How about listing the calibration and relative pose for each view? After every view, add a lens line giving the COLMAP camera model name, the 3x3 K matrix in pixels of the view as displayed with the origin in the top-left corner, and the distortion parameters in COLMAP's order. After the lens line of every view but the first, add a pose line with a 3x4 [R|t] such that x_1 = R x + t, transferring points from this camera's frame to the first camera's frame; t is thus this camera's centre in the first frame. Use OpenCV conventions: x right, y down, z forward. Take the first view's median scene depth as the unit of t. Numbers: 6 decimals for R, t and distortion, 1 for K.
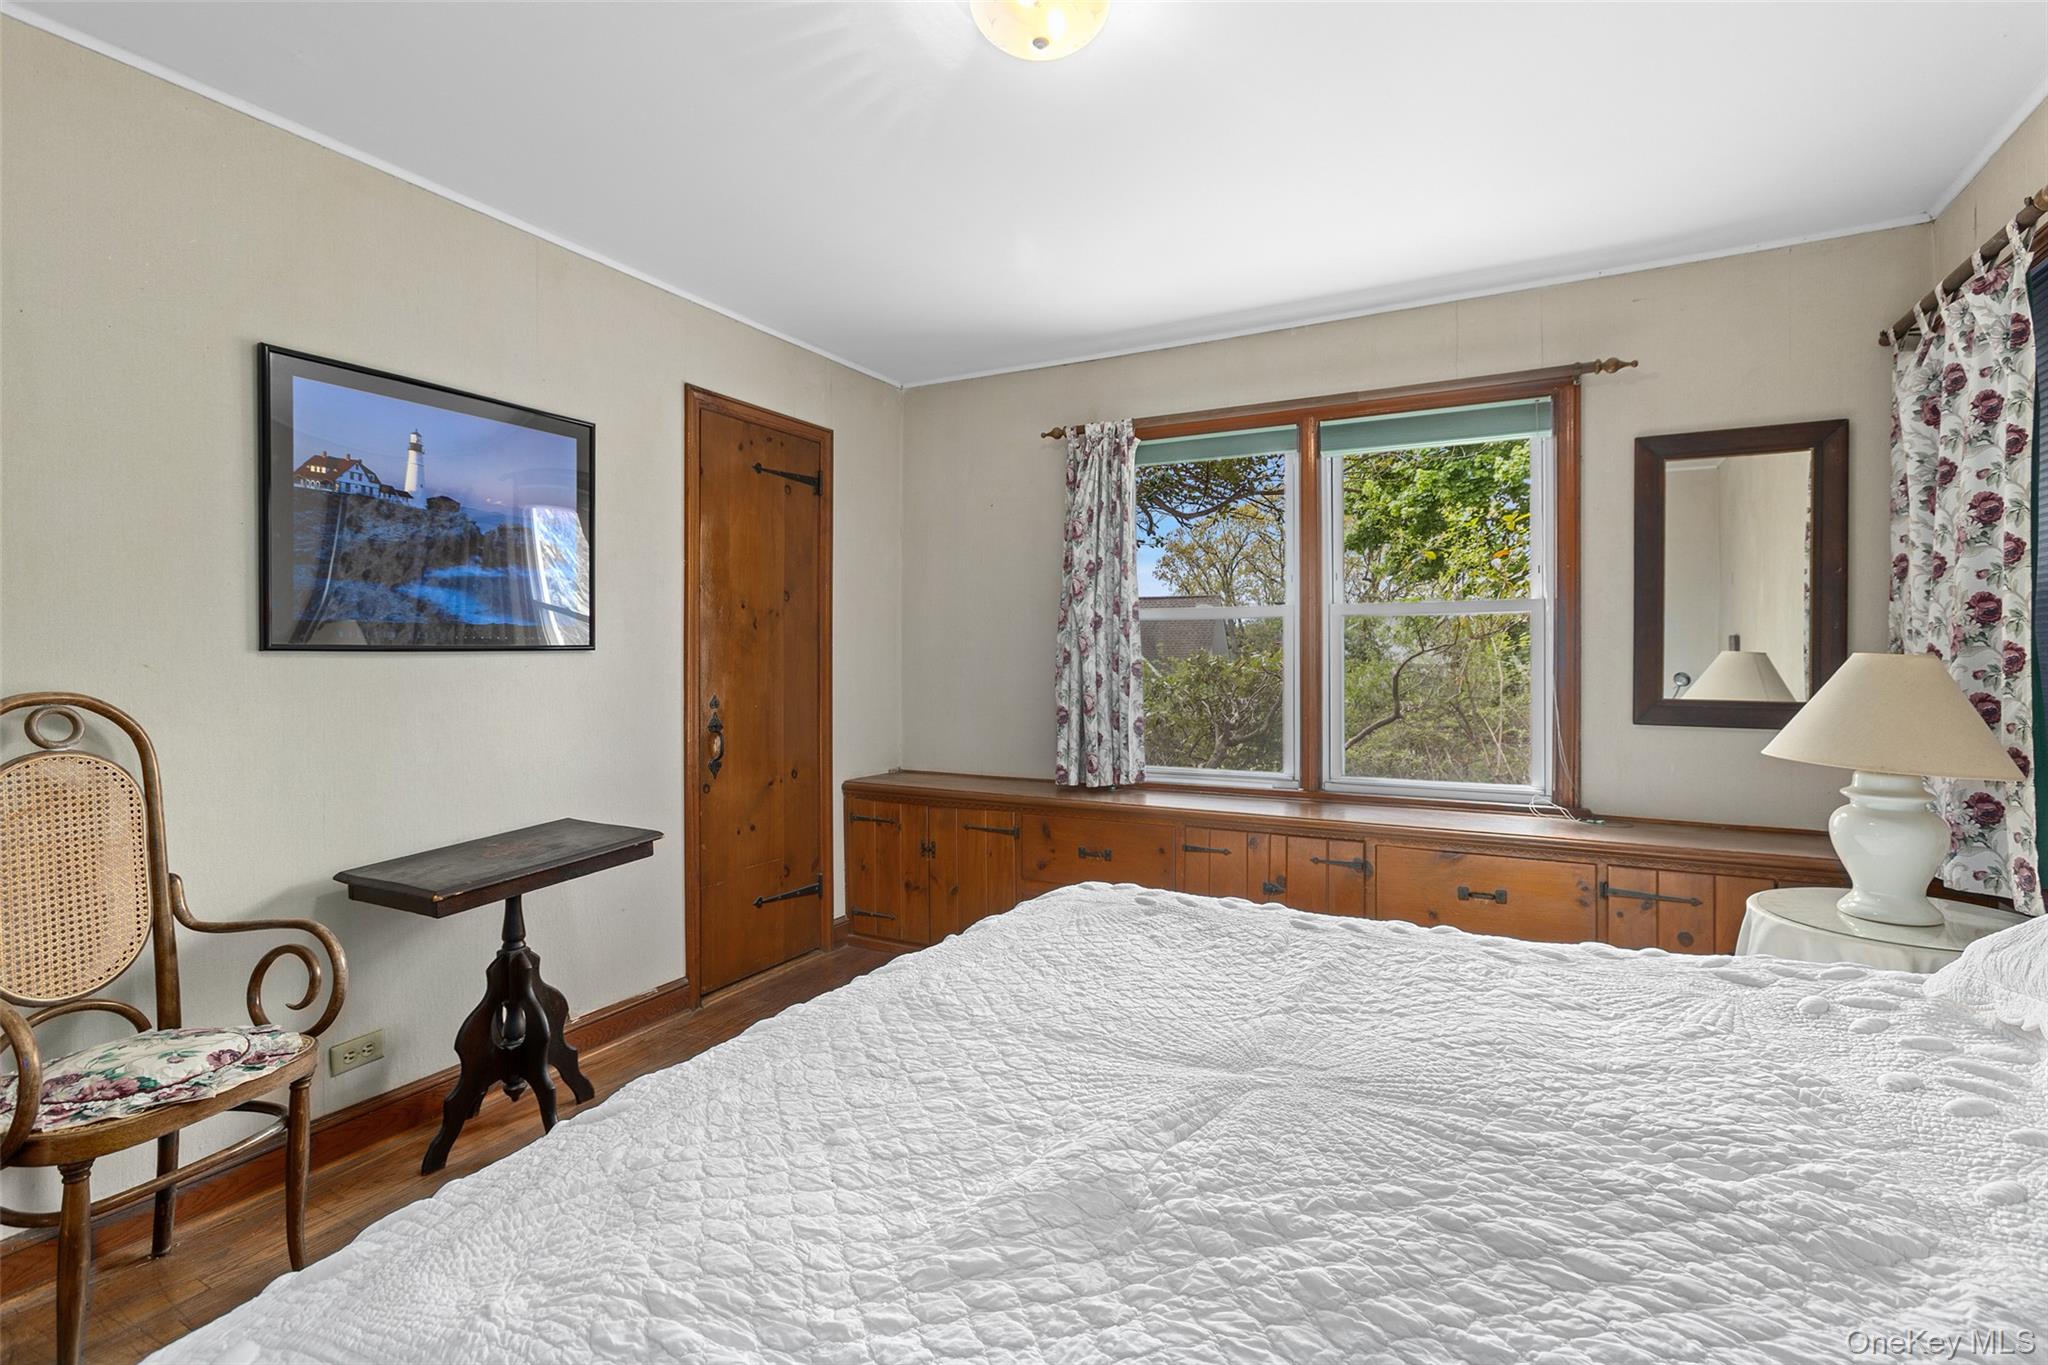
lens RADIAL K [[924.6, 0, 1043.4], [0, 924.6, 654.6], [0, 0, 1]] dist [-0.018811, 0.012056]
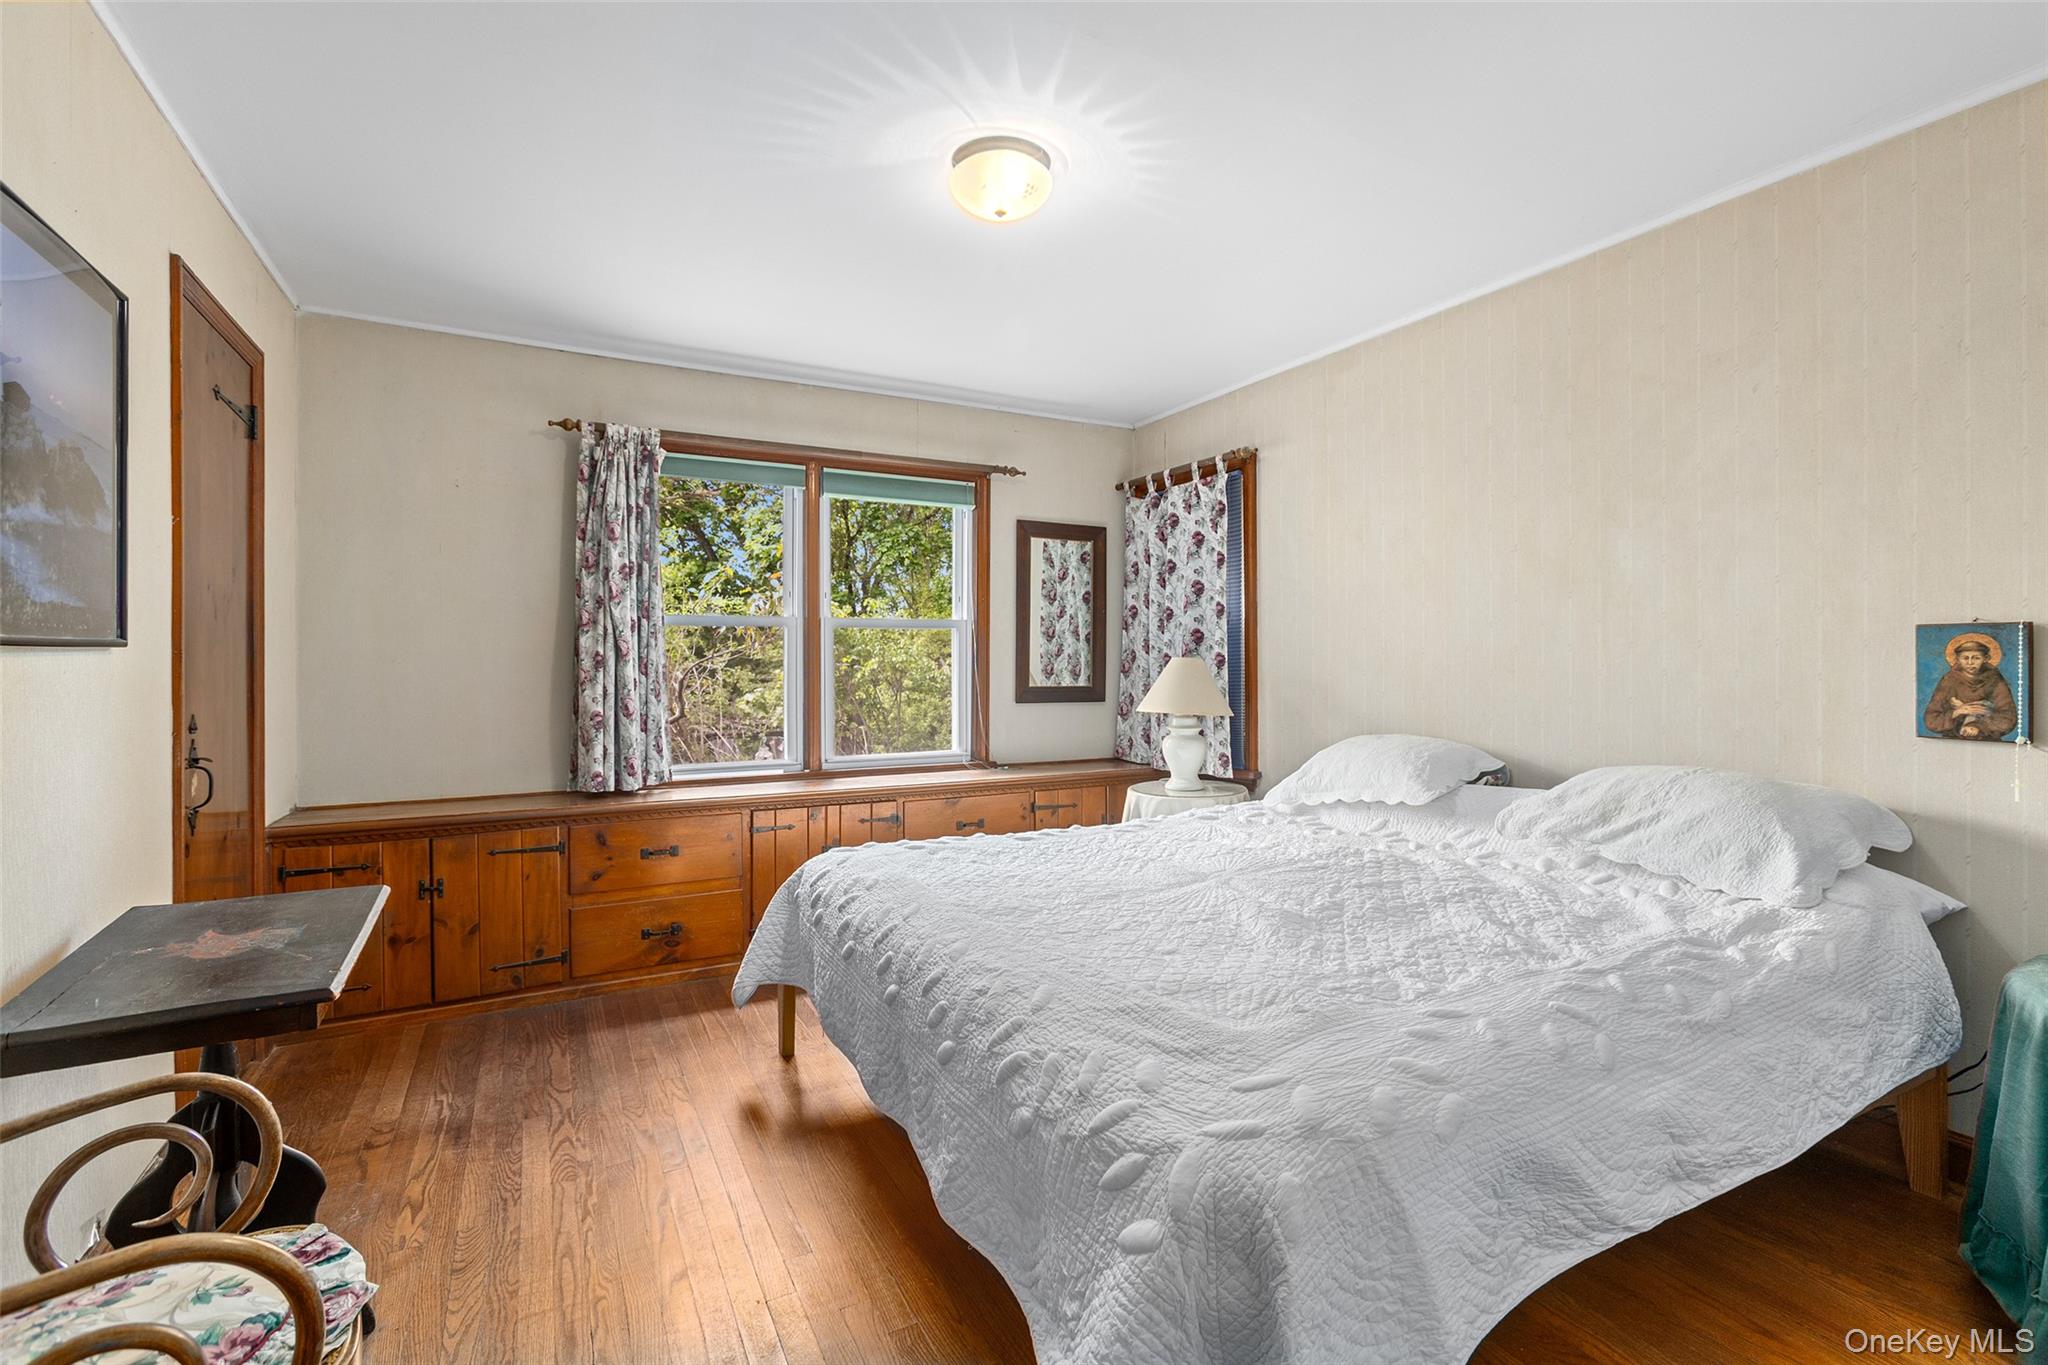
lens RADIAL K [[924.6, 0, 1015.2], [0, 924.6, 668.3], [0, 0, 1]] dist [-0.018811, 0.012056]
pose [[0.564816, -0.006159, 0.825194, -0.666065], [0.000610, 0.999975, 0.007045, 0.005315], [-0.825217, -0.003476, 0.564806, 0.115398]]
